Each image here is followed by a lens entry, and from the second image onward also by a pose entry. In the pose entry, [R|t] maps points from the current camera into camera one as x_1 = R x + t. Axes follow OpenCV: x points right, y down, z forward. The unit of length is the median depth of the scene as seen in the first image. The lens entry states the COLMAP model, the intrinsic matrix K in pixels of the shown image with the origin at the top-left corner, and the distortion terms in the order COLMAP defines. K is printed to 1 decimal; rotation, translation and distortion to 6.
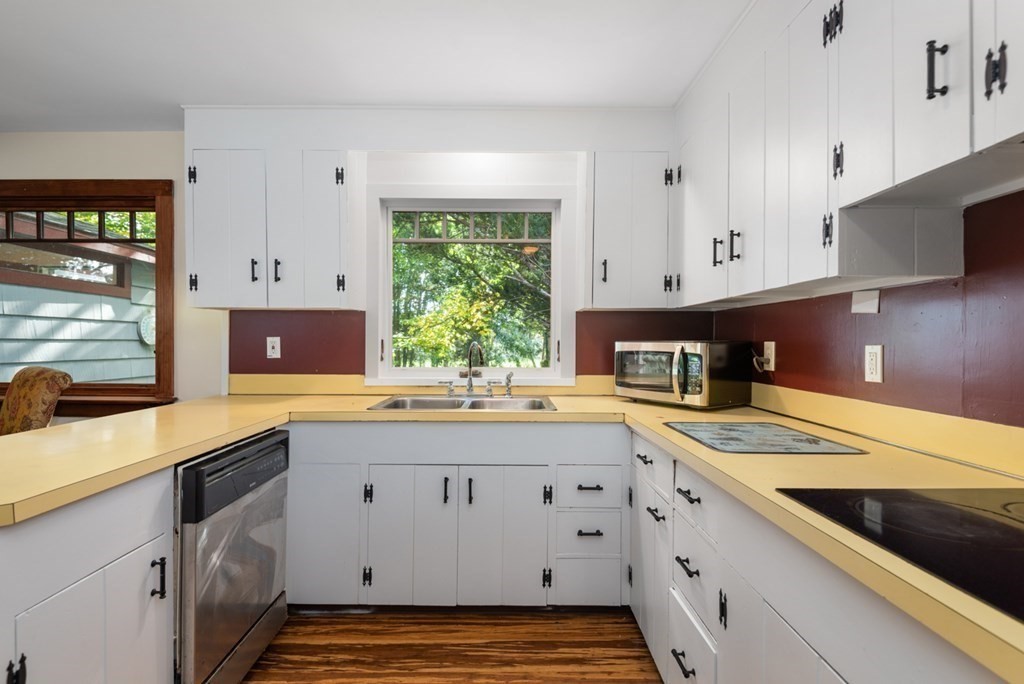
lens RADIAL K [[516.7, 0, 512.0], [0, 516.7, 342.0], [0, 0, 1]] dist [0.003772, -0.011120]
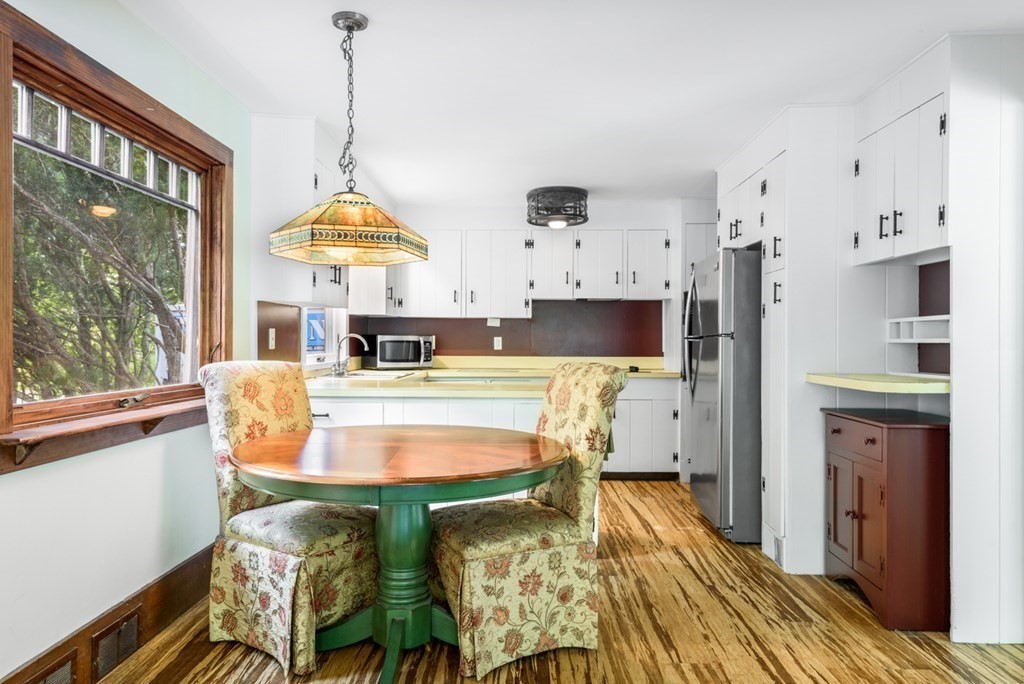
lens RADIAL K [[682.1, 0, 512.0], [0, 682.1, 342.0], [0, 0, 1]] dist [0.029607, -0.025827]
pose [[0.021693, -0.005495, 0.999750, -2.985308], [-0.003659, 0.999978, 0.005576, 0.010707], [-0.999758, -0.003779, 0.021672, 0.769573]]
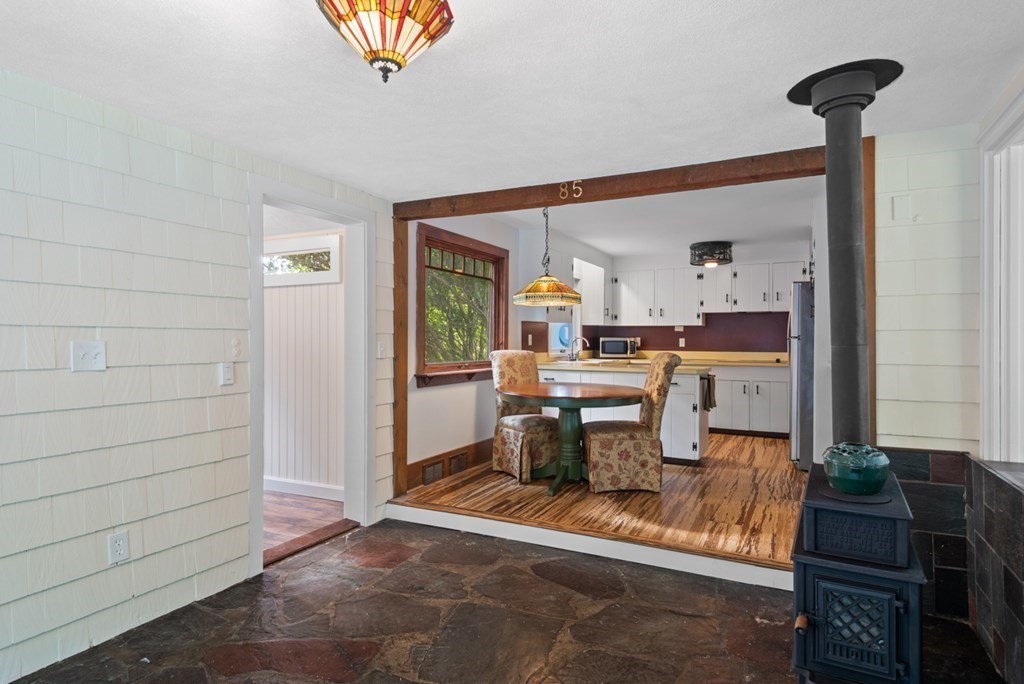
lens RADIAL K [[563.1, 0, 512.0], [0, 563.1, 342.0], [0, 0, 1]] dist [0.000252, -0.000199]
pose [[0.459454, -0.005962, 0.888181, -4.001458], [-0.002185, 0.999967, 0.007842, 0.001680], [-0.888199, -0.005543, 0.459426, 0.057917]]
